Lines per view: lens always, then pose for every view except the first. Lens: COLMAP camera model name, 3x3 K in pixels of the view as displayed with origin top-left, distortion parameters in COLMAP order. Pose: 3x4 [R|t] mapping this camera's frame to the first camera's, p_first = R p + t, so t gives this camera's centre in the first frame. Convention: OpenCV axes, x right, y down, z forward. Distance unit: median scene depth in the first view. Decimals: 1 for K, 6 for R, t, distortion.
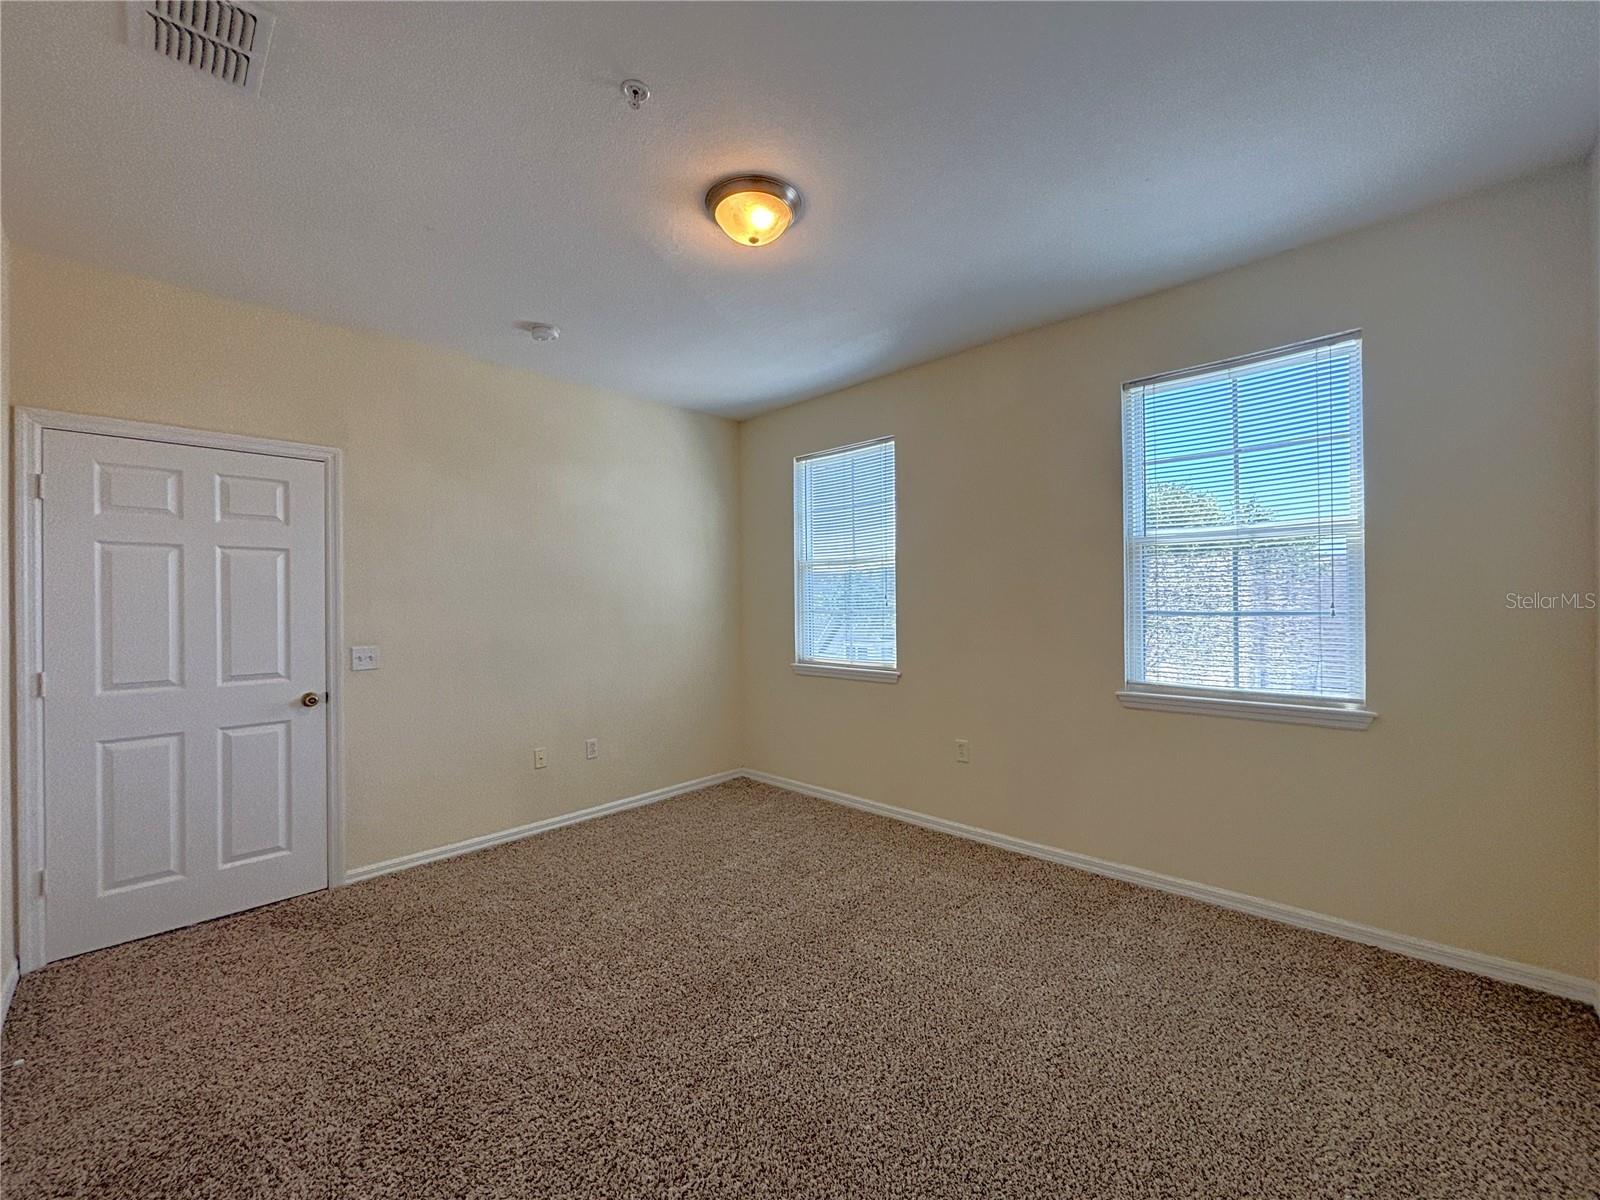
lens RADIAL K [[571.8, 0, 802.0], [0, 571.8, 605.4], [0, 0, 1]] dist [-0.000188, 0.000005]
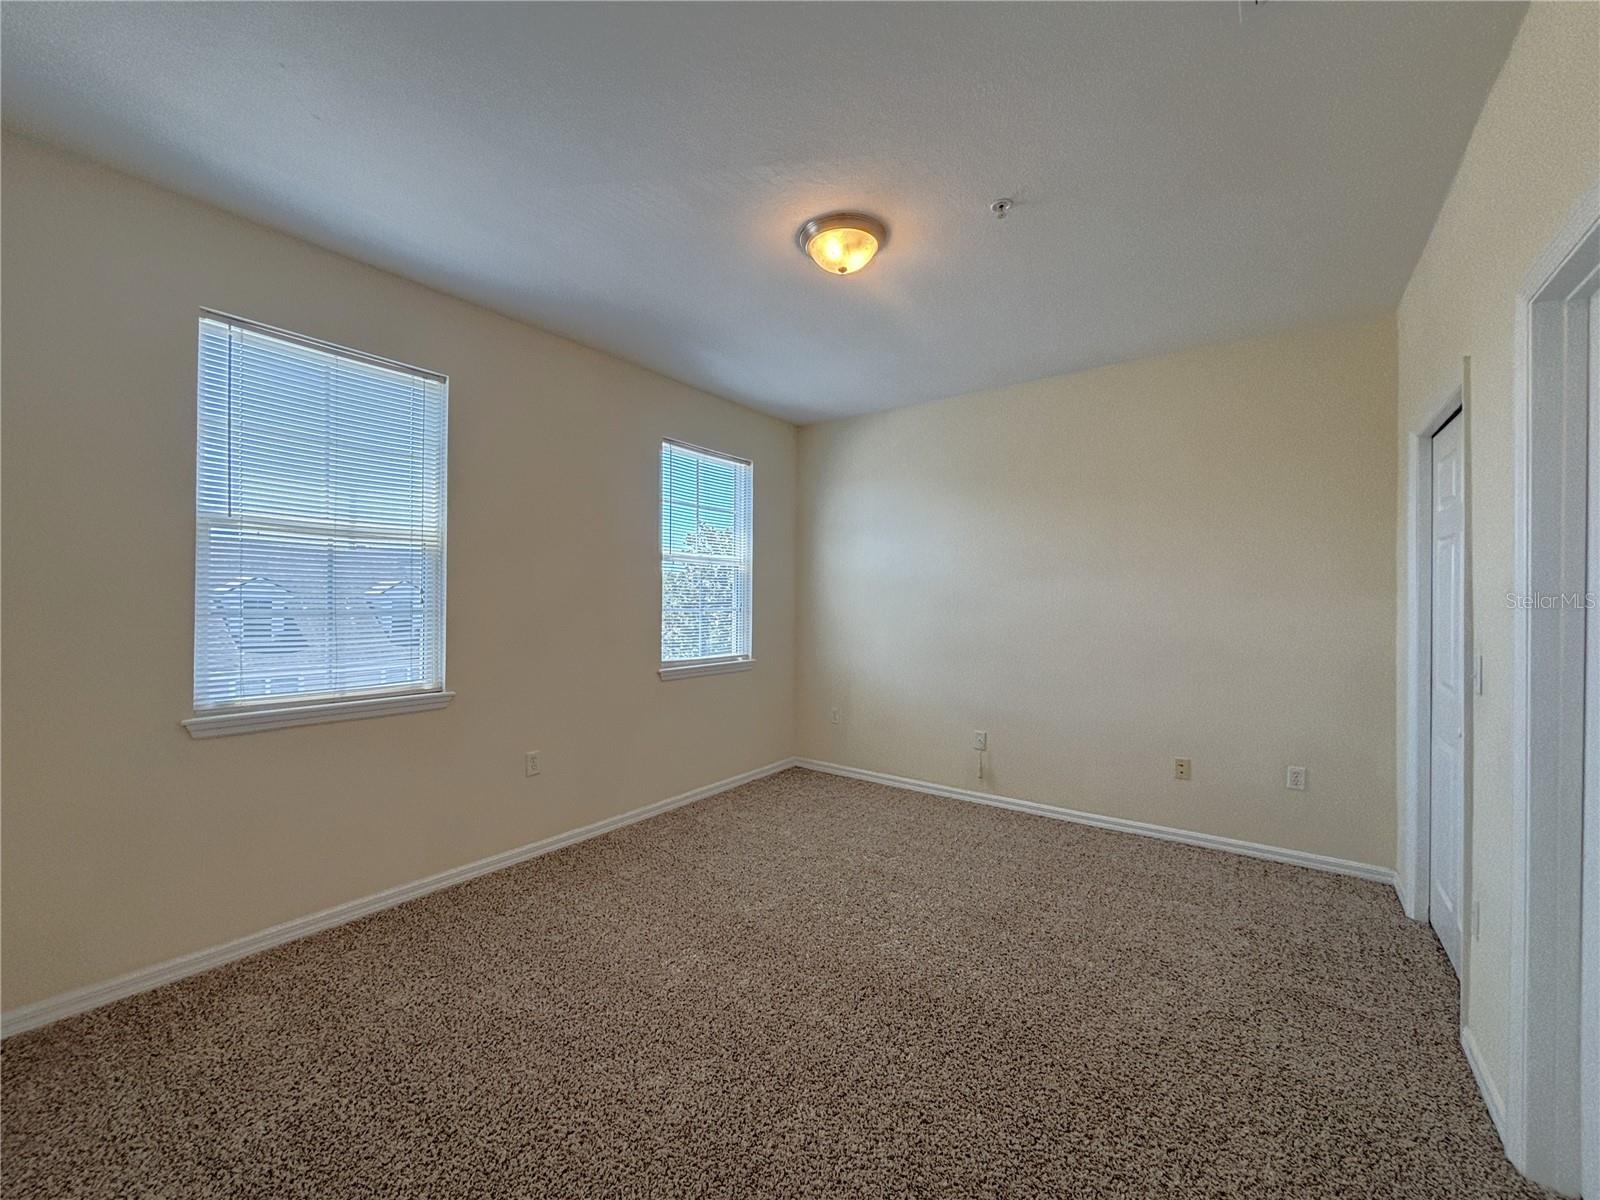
lens RADIAL K [[642.4, 0, 800.3], [0, 642.4, 597.6], [0, 0, 1]] dist [0.000276, -0.000490]
pose [[-0.080882, 0.015302, 0.996606, -0.714414], [-0.005043, 0.999863, -0.015762, 0.004050], [-0.996711, -0.006301, -0.080794, 0.603423]]
